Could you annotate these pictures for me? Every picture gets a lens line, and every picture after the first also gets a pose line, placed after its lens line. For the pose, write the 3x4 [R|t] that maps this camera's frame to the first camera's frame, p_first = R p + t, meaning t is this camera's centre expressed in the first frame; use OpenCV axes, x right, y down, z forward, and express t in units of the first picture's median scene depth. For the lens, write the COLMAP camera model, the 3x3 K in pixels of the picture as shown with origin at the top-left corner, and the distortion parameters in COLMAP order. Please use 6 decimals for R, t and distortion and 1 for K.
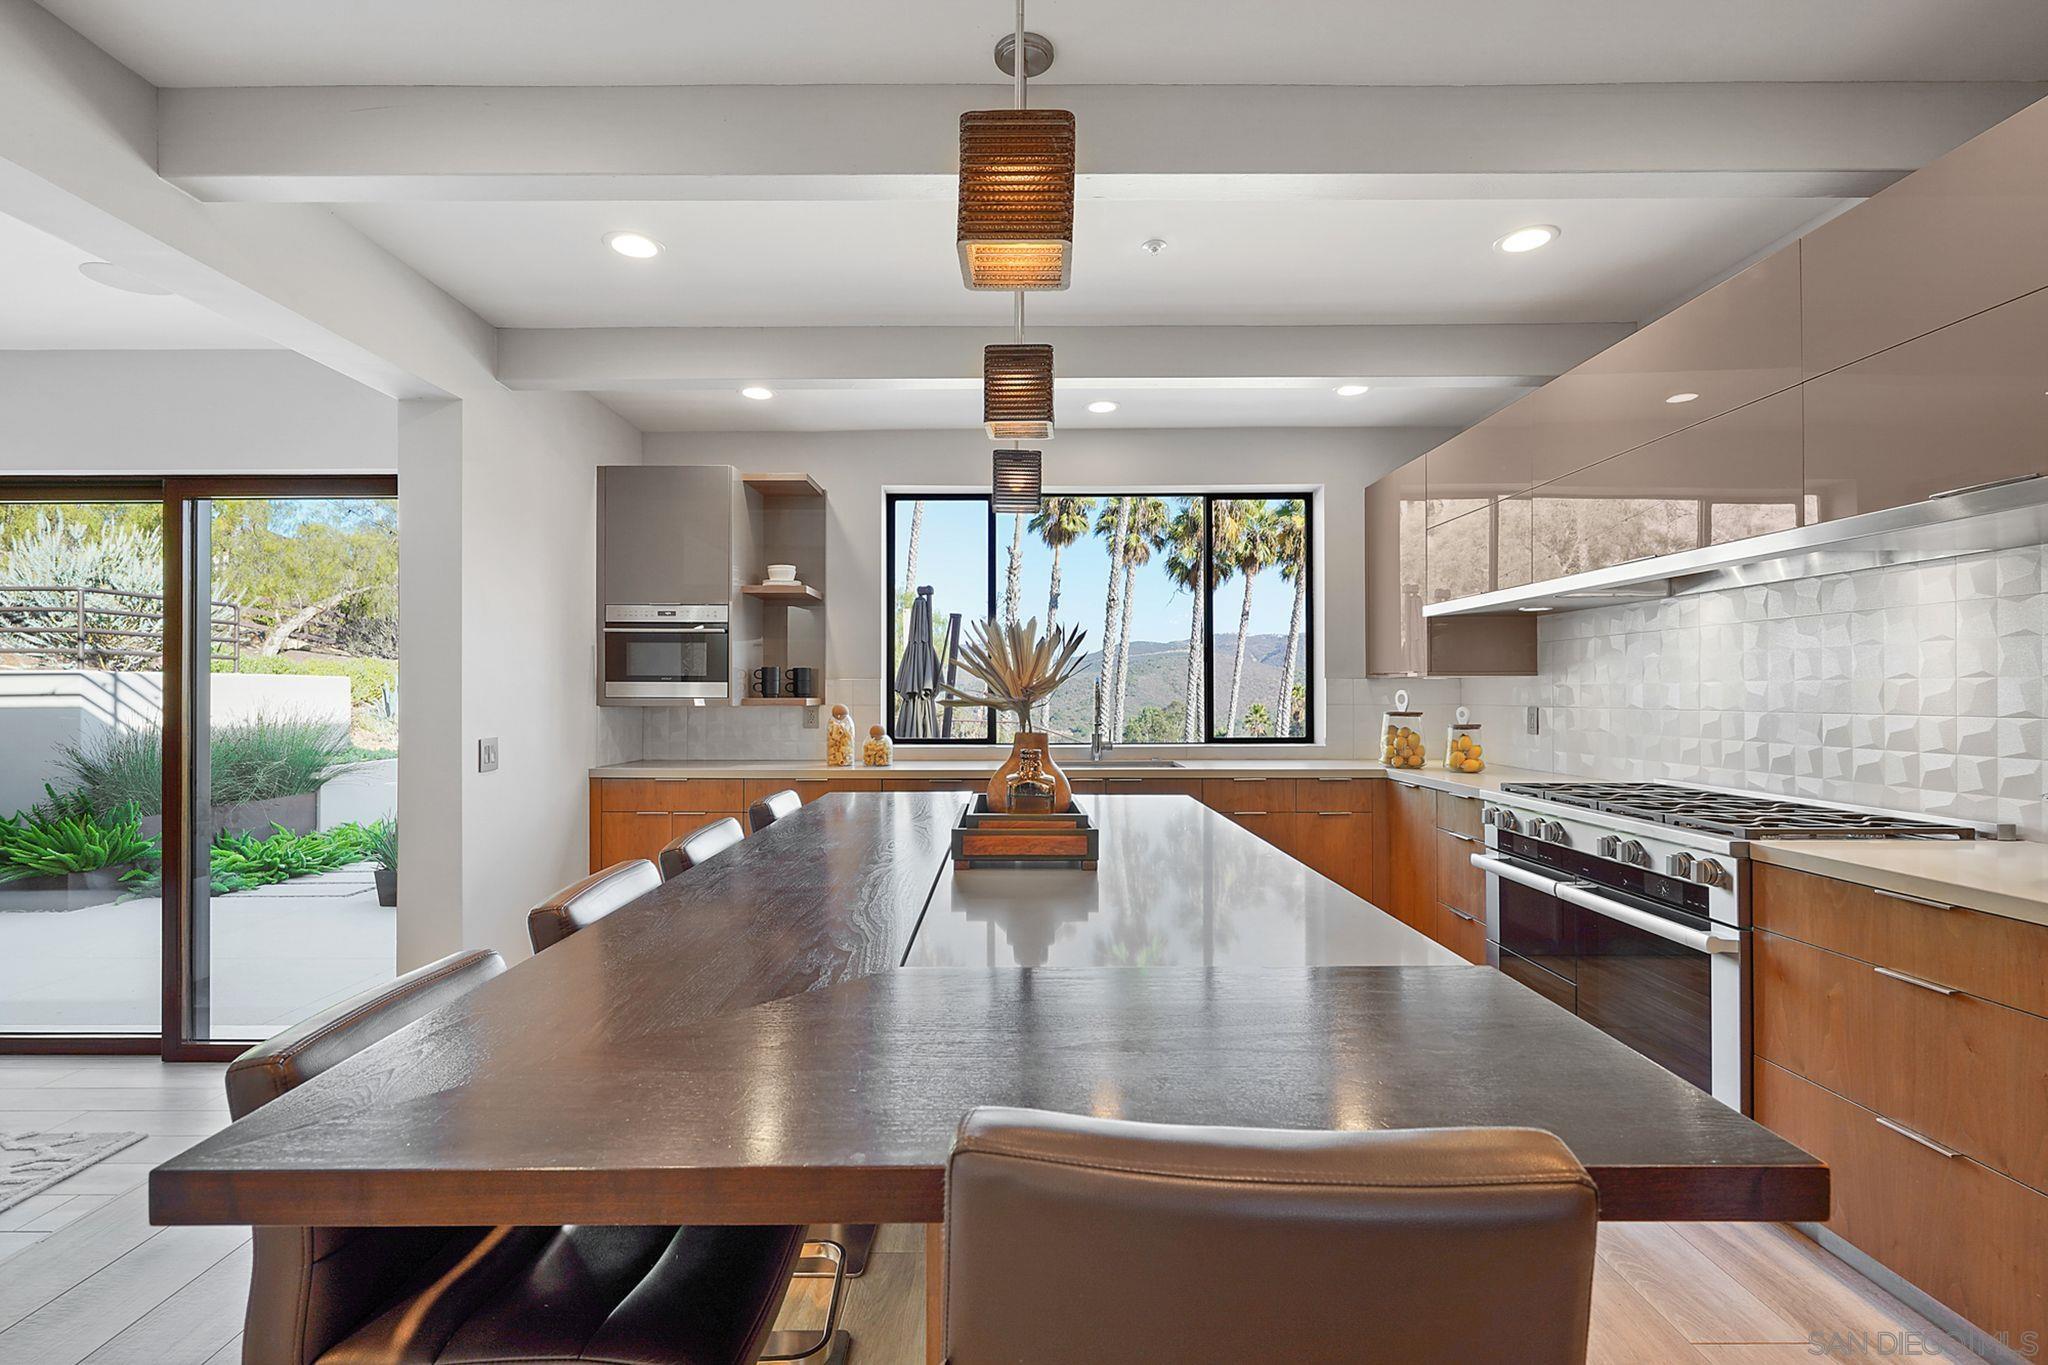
lens RADIAL K [[950.3, 0, 1022.8], [0, 950.3, 682.8], [0, 0, 1]] dist [-0.001689, -0.000132]
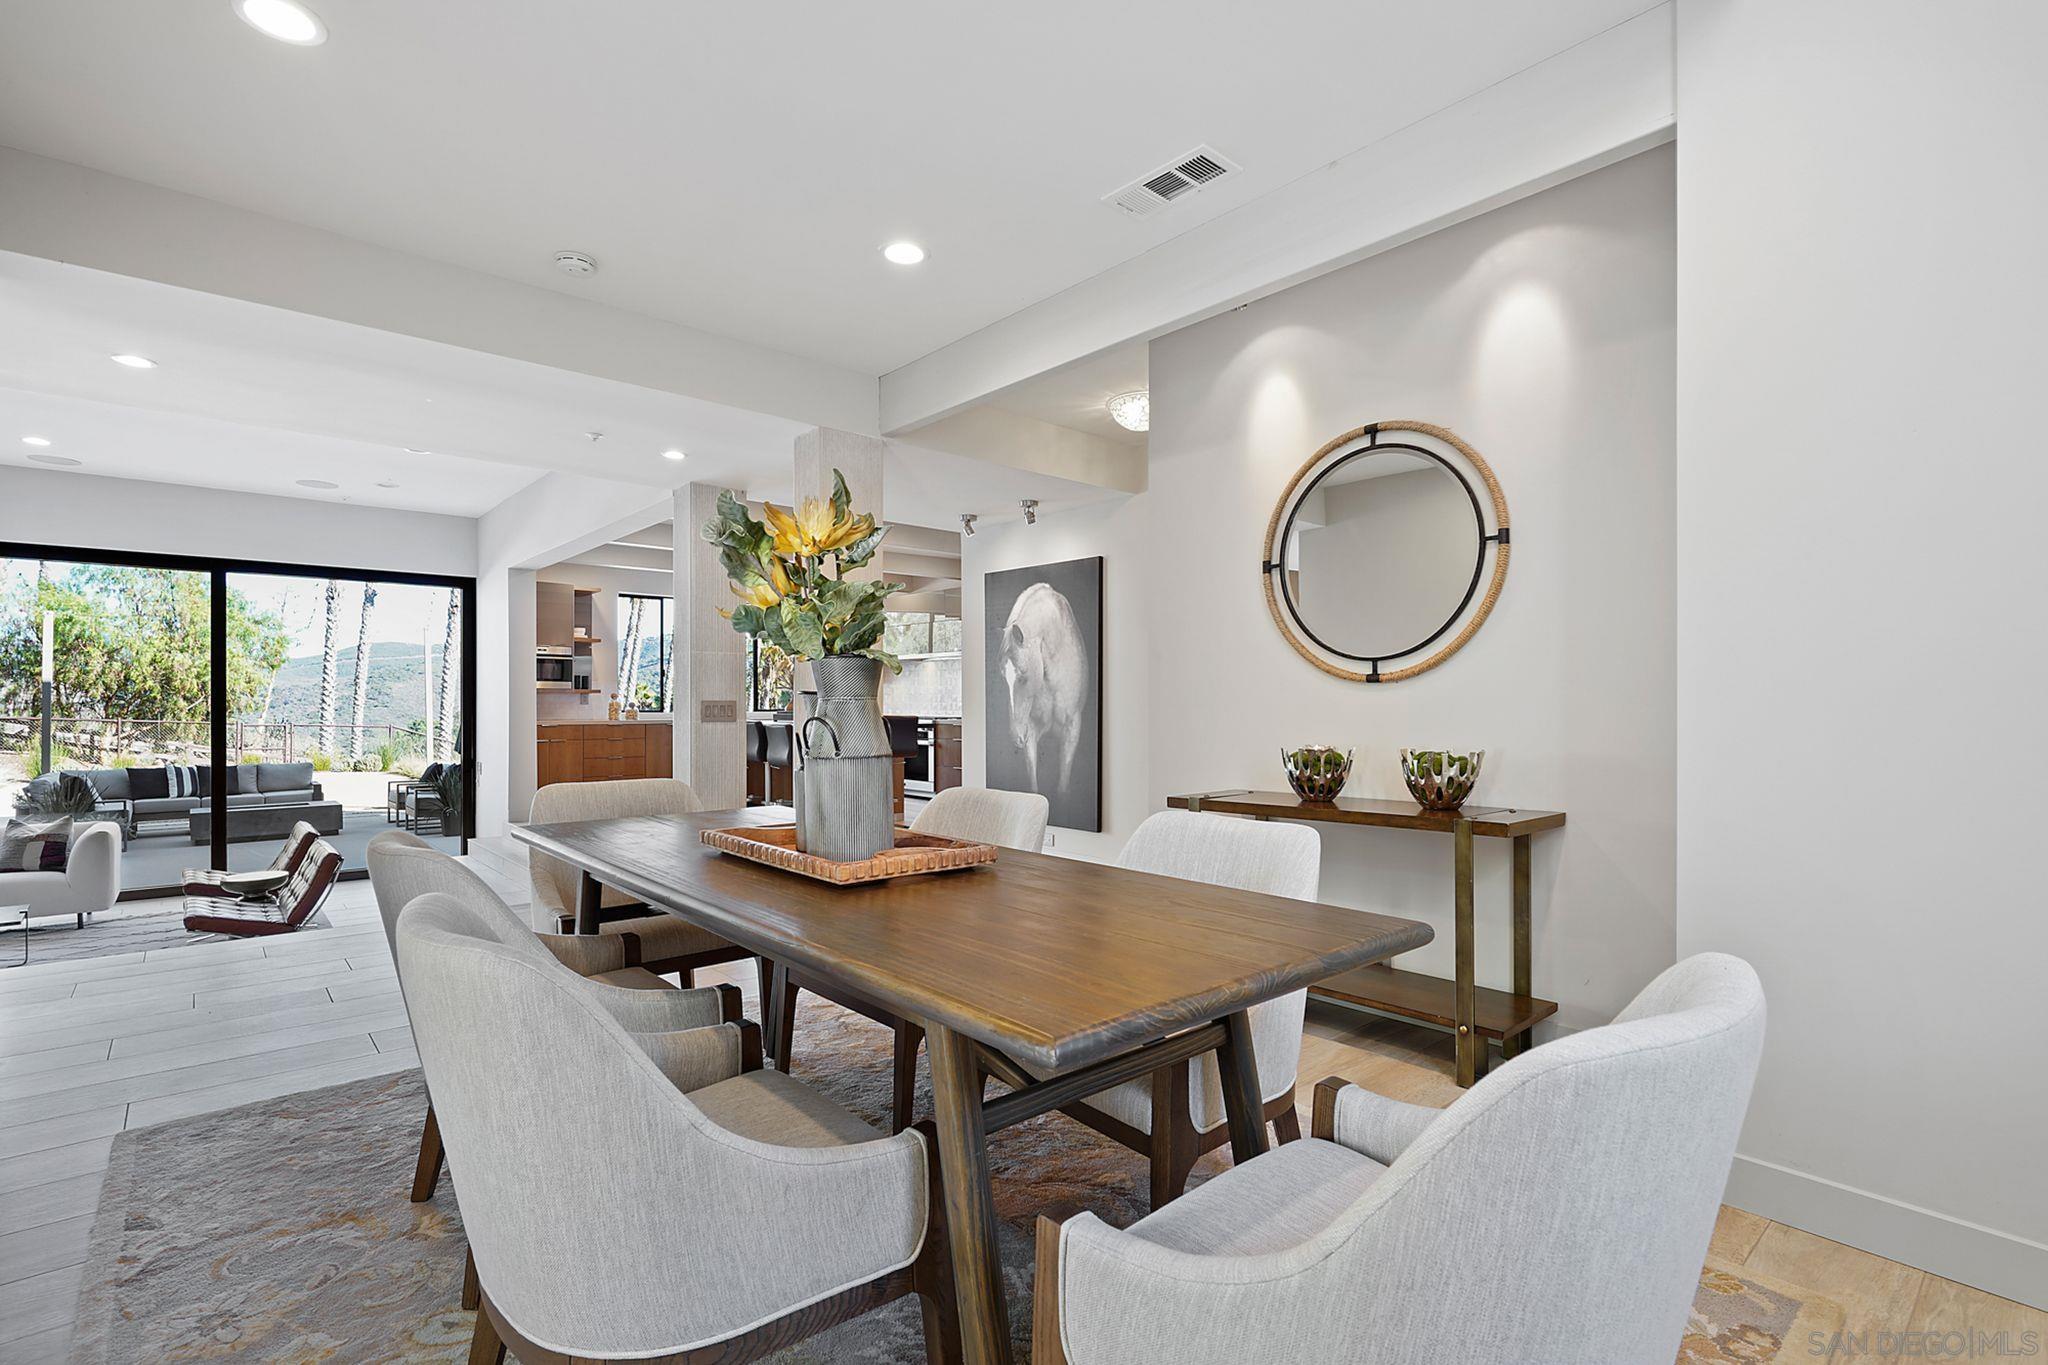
lens RADIAL K [[950.3, 0, 1023.0], [0, 950.3, 694.5], [0, 0, 1]] dist [-0.001689, -0.000132]
pose [[0.749437, 0.011300, 0.661979, -0.944461], [-0.007484, 0.999935, -0.008597, 0.039752], [-0.662033, 0.001489, 0.749473, -1.311465]]
